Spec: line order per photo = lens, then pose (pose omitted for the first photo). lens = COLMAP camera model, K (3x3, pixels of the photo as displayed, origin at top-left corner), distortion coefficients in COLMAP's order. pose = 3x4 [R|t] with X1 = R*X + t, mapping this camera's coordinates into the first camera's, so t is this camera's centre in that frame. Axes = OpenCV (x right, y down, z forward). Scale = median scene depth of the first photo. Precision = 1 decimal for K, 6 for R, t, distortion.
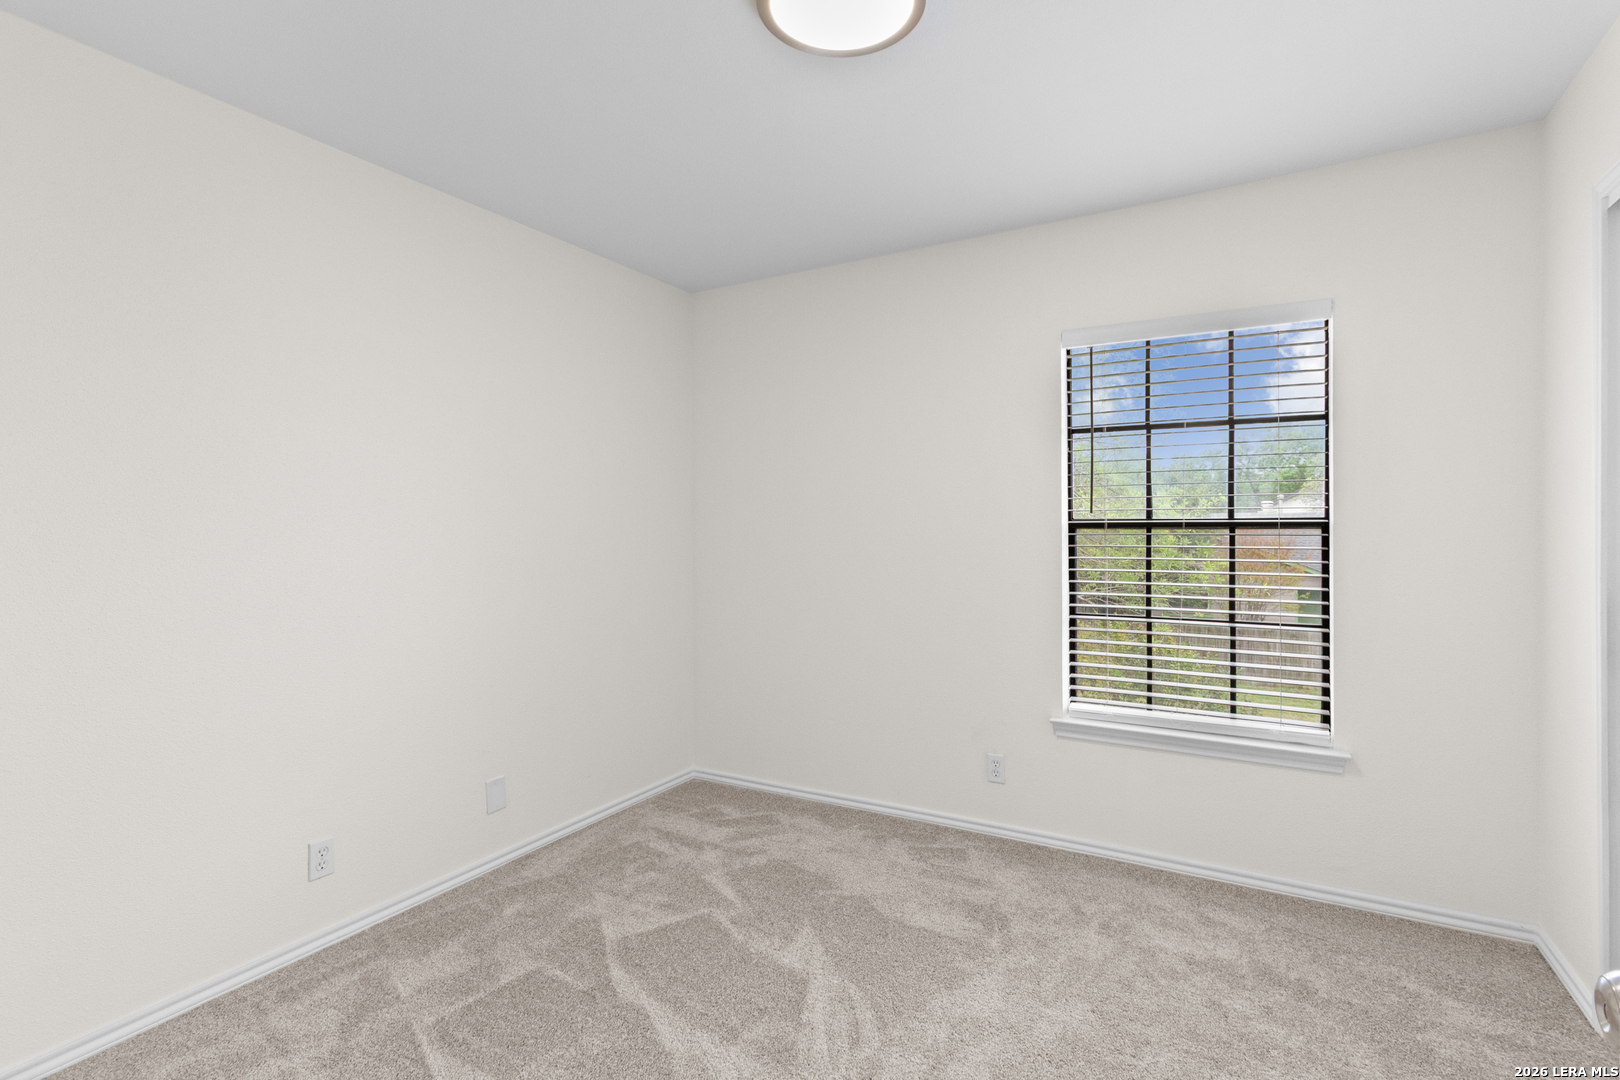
lens RADIAL K [[738.1, 0, 810.9], [0, 738.1, 561.0], [0, 0, 1]] dist [0.014101, 0.000119]
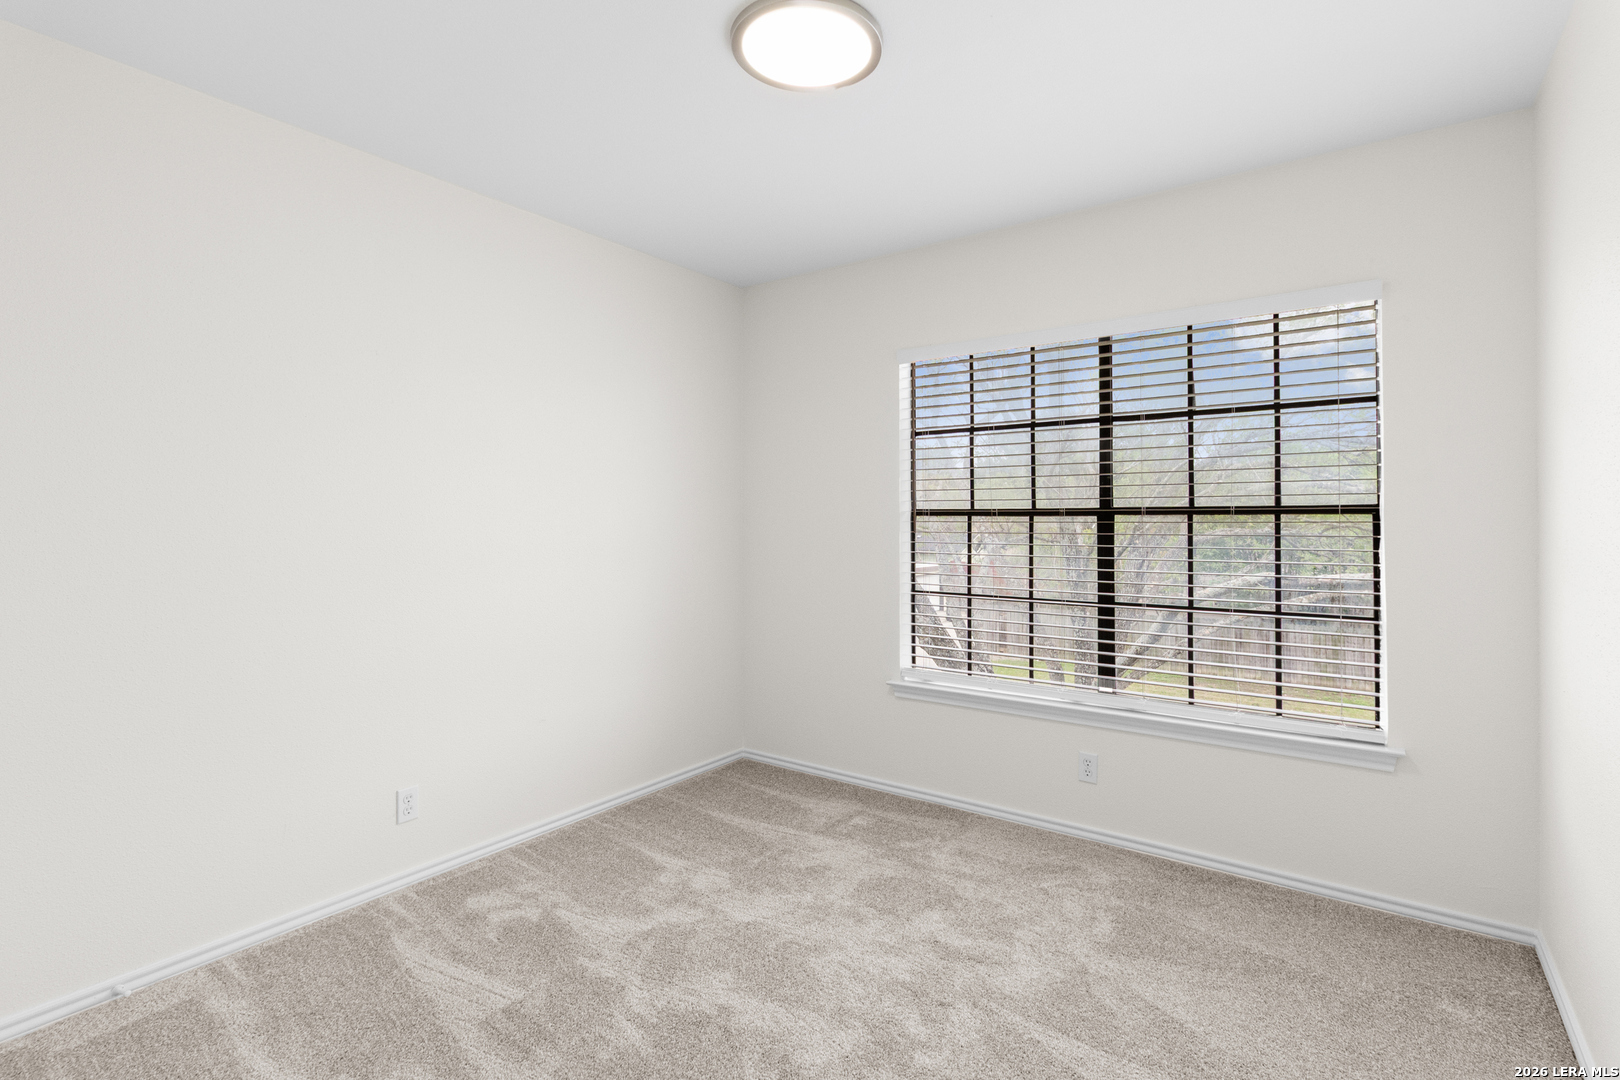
lens RADIAL K [[765.0, 0, 839.5], [0, 765.0, 528.3], [0, 0, 1]] dist [0.010110, -0.000233]
pose [[0.992187, -0.001825, -0.124747, 0.130716], [-0.001839, 0.999570, -0.029255, 0.002989], [0.124747, 0.029256, 0.991757, -0.068123]]
